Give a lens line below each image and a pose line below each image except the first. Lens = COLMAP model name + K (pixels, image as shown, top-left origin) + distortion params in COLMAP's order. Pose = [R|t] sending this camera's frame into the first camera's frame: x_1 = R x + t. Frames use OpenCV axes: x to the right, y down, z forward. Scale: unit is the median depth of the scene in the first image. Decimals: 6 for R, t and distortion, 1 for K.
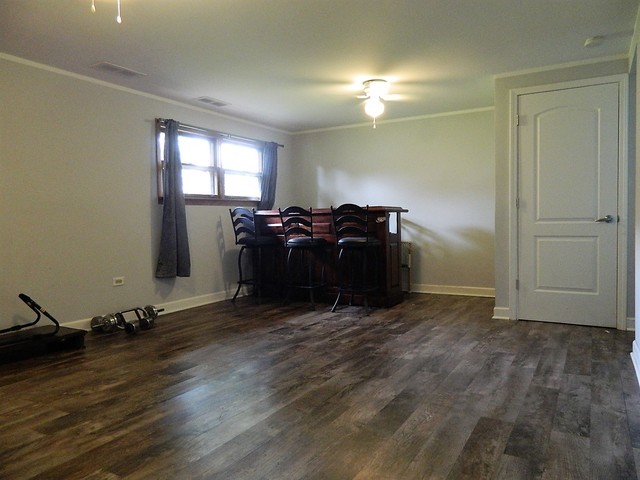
lens RADIAL K [[481.4, 0, 316.0], [0, 481.4, 239.3], [0, 0, 1]] dist [0.002475, -0.013910]
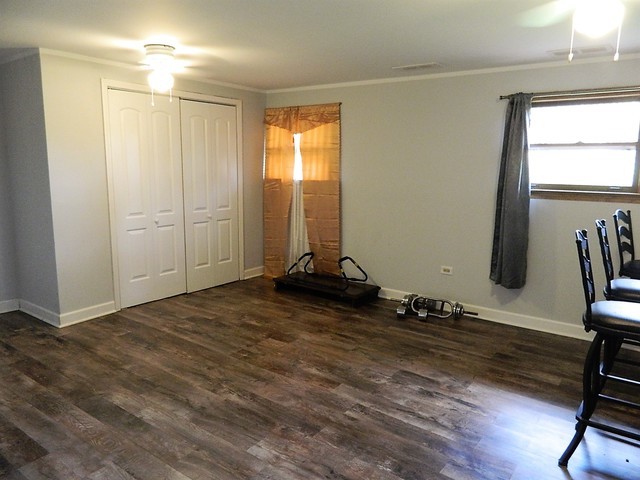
lens RADIAL K [[481.4, 0, 315.6], [0, 481.4, 240.6], [0, 0, 1]] dist [0.002475, -0.013910]
pose [[-0.125717, 0.174064, -0.976677, 0.919730], [-0.051692, 0.982001, 0.181667, -0.218206], [0.990719, 0.073325, -0.114456, 1.275984]]
